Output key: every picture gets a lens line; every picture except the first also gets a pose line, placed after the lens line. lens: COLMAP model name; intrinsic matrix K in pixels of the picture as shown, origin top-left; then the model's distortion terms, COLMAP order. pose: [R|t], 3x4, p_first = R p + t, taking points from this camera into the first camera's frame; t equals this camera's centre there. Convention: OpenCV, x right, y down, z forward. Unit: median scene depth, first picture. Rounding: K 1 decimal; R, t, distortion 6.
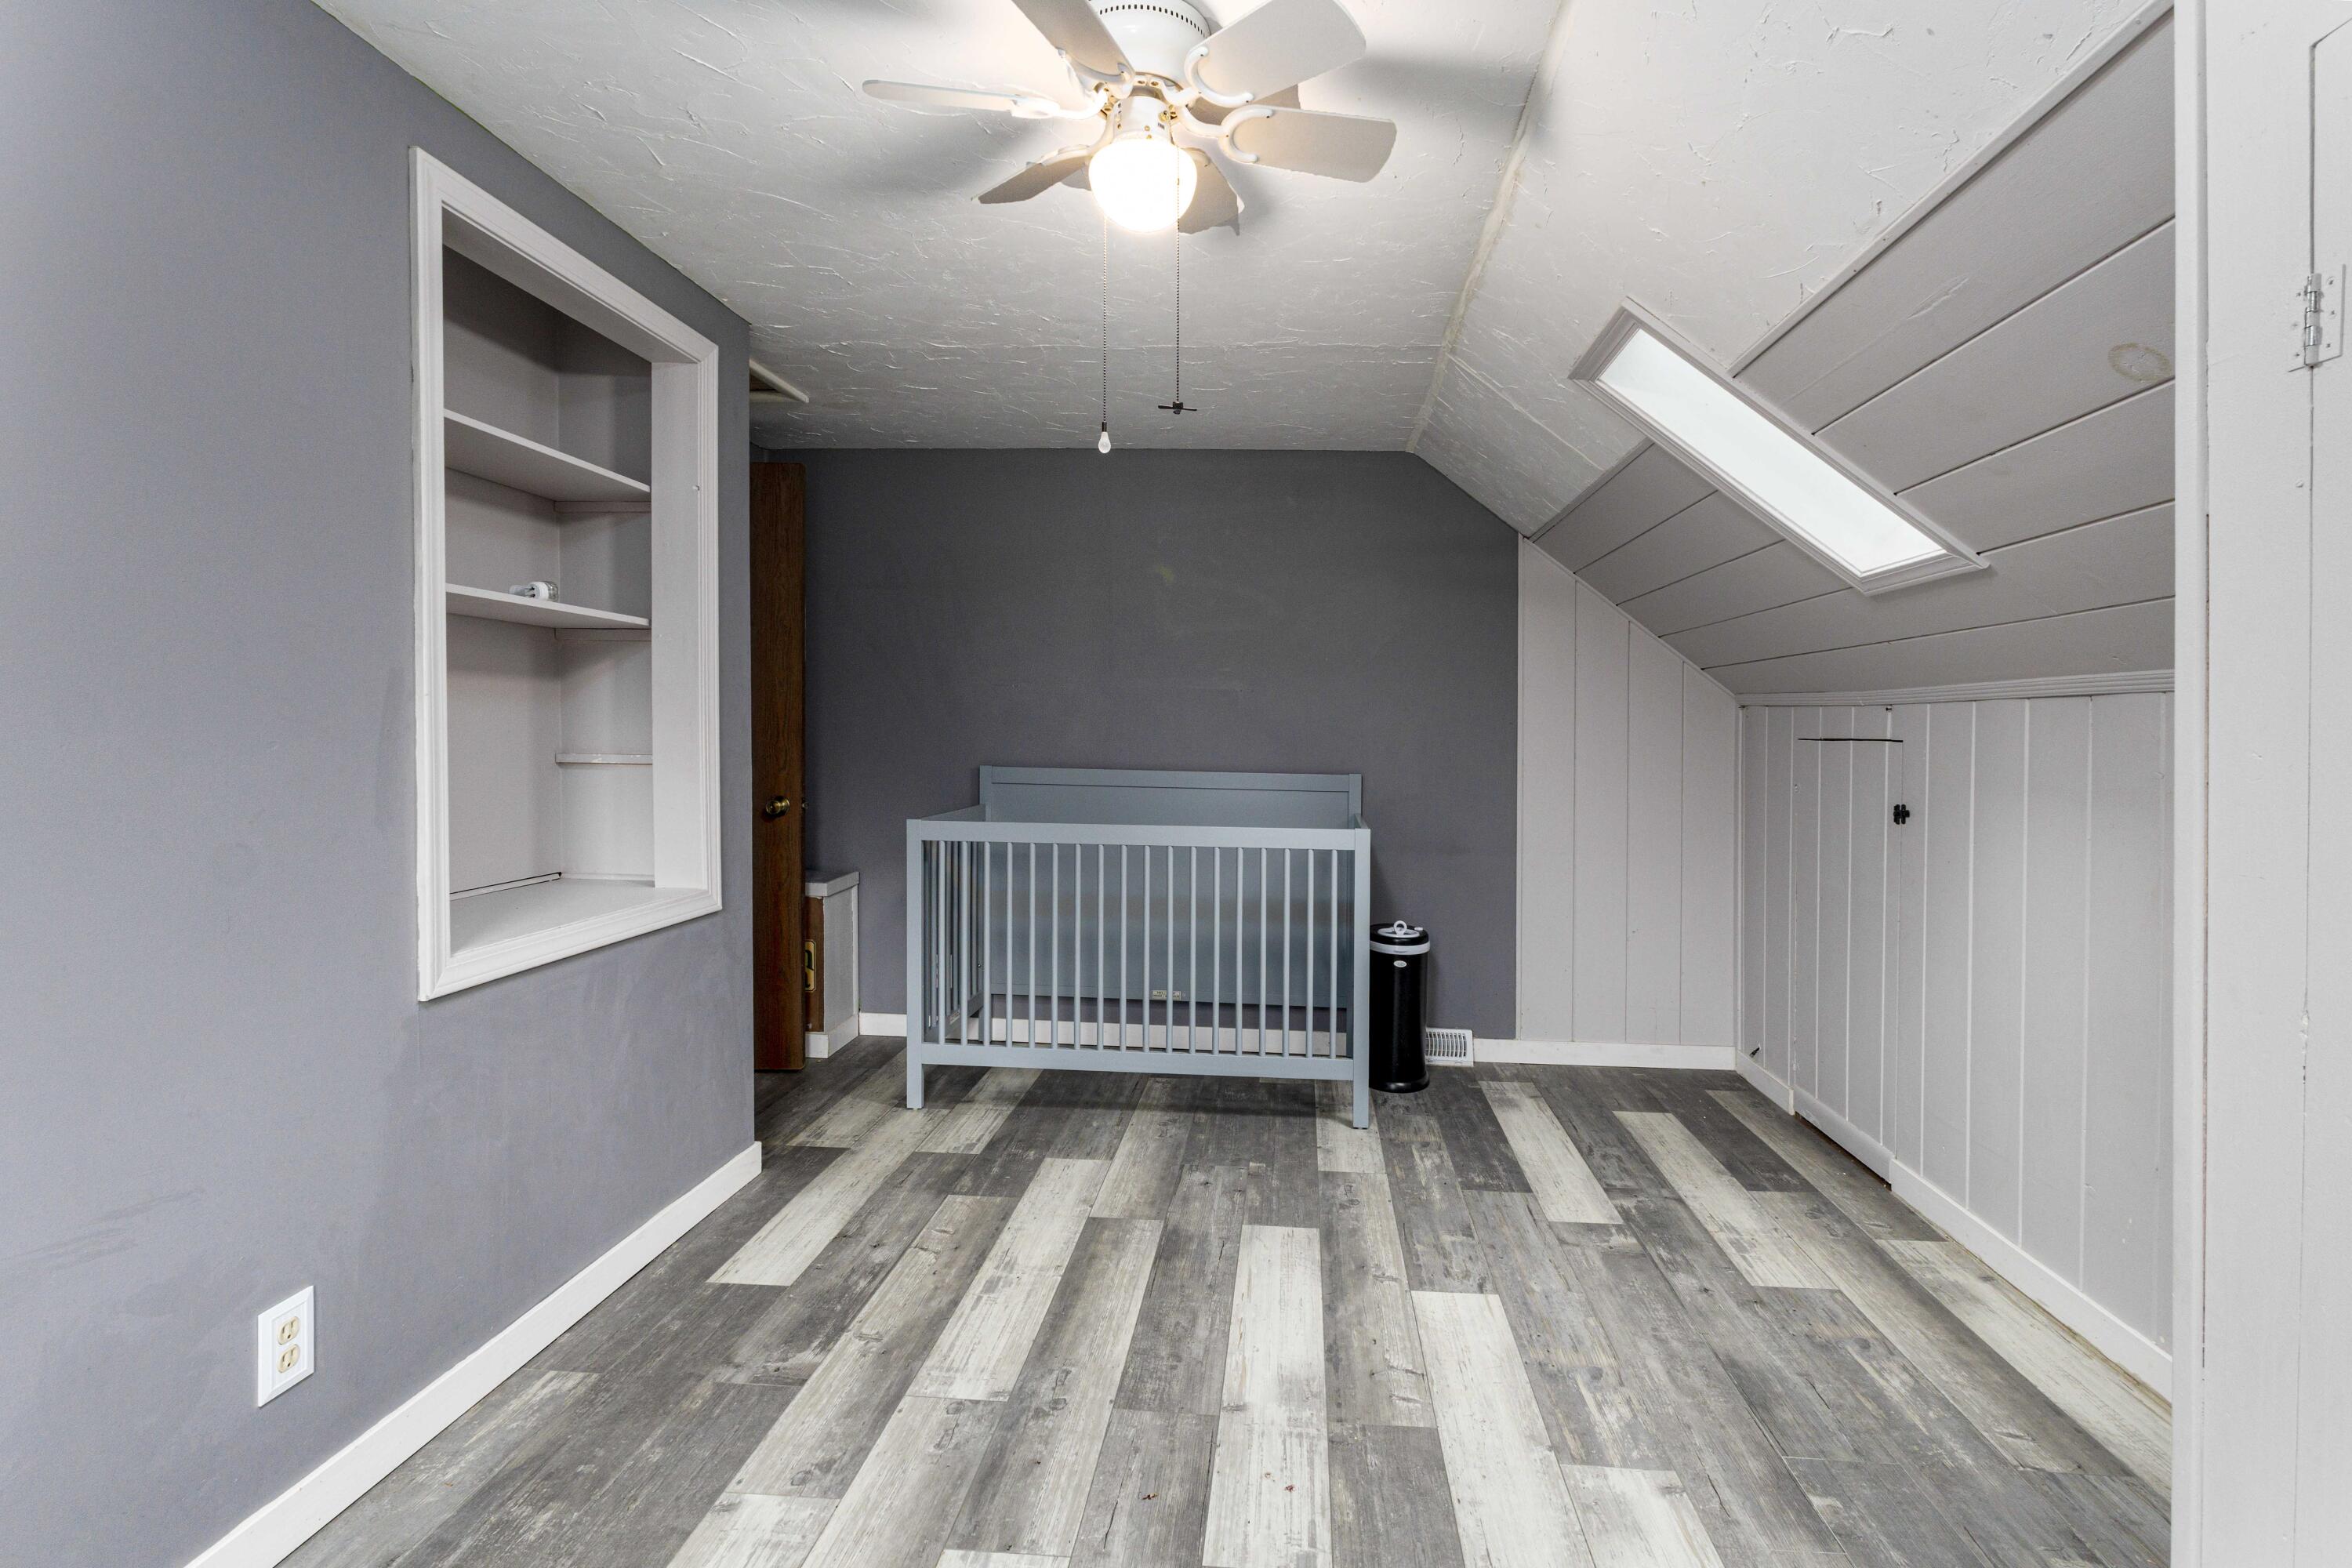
lens RADIAL K [[1097.8, 0, 1174.6], [0, 1097.8, 739.4], [0, 0, 1]] dist [0.000976, 0.000355]
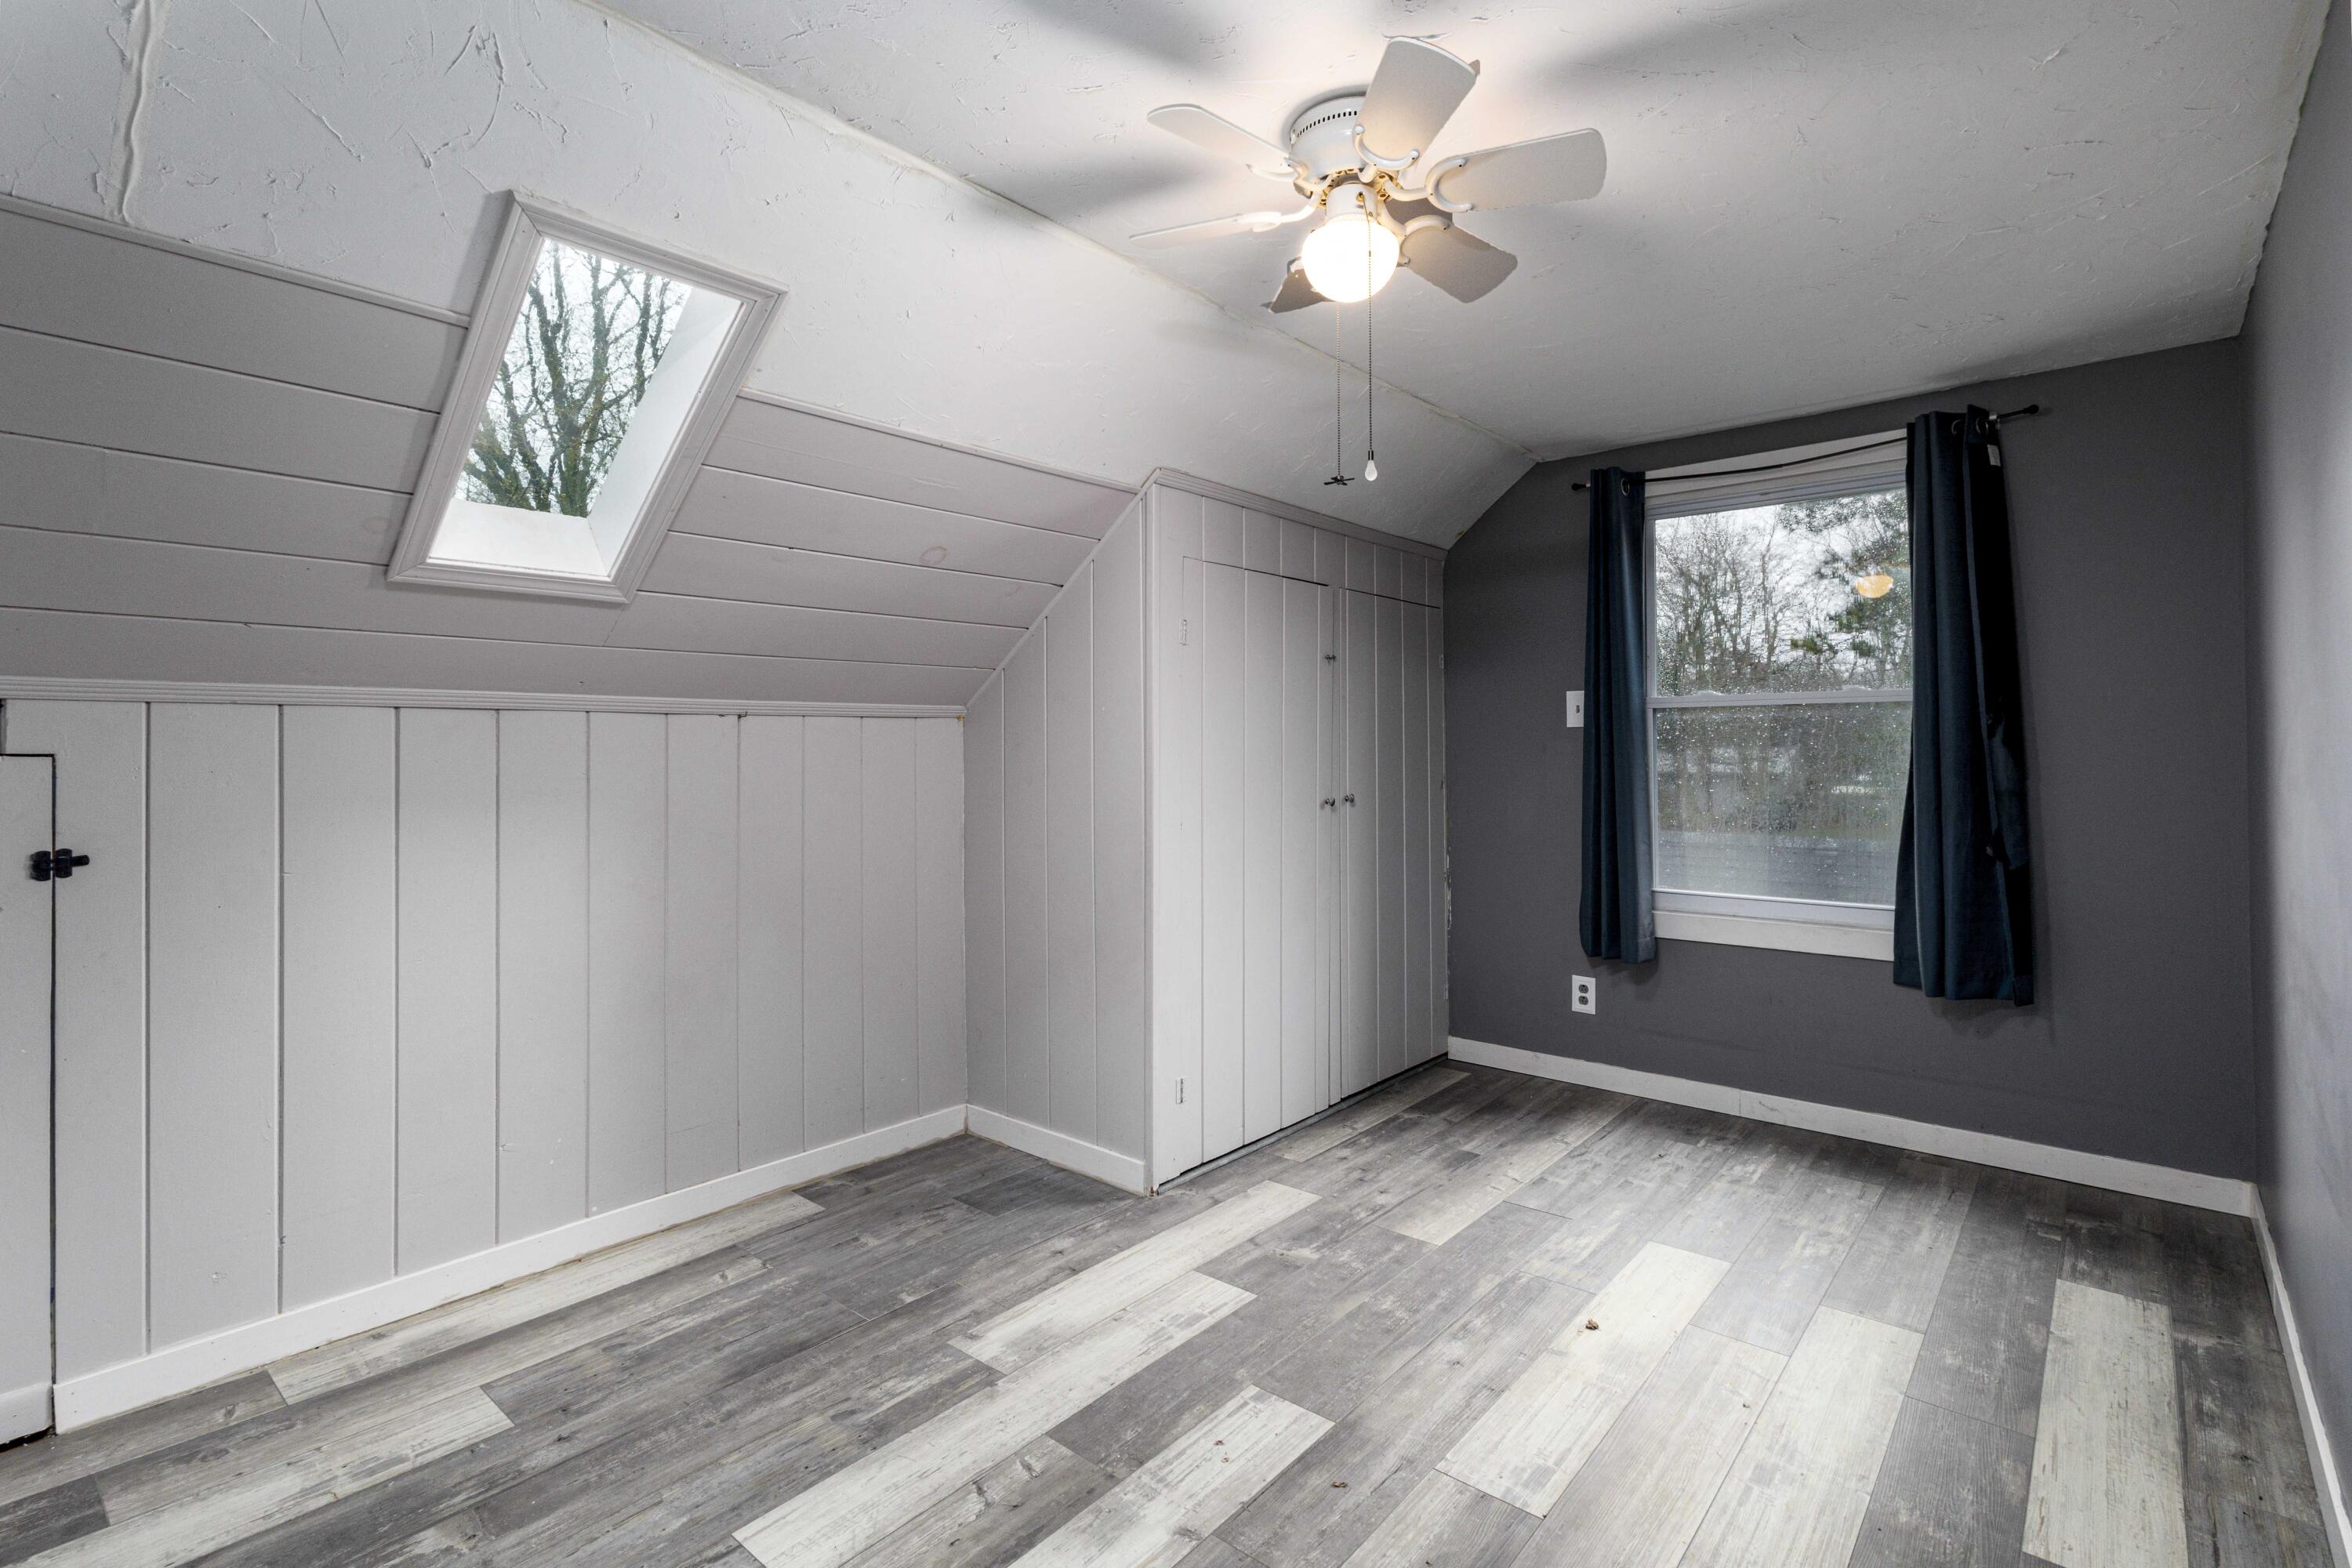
lens RADIAL K [[1097.8, 0, 1174.6], [0, 1097.8, 739.4], [0, 0, 1]] dist [0.000976, 0.000355]
pose [[-0.825238, -0.005638, 0.564757, -0.435797], [-0.003098, 0.999980, 0.005456, -0.029447], [-0.564776, 0.002754, -0.825240, 1.765313]]
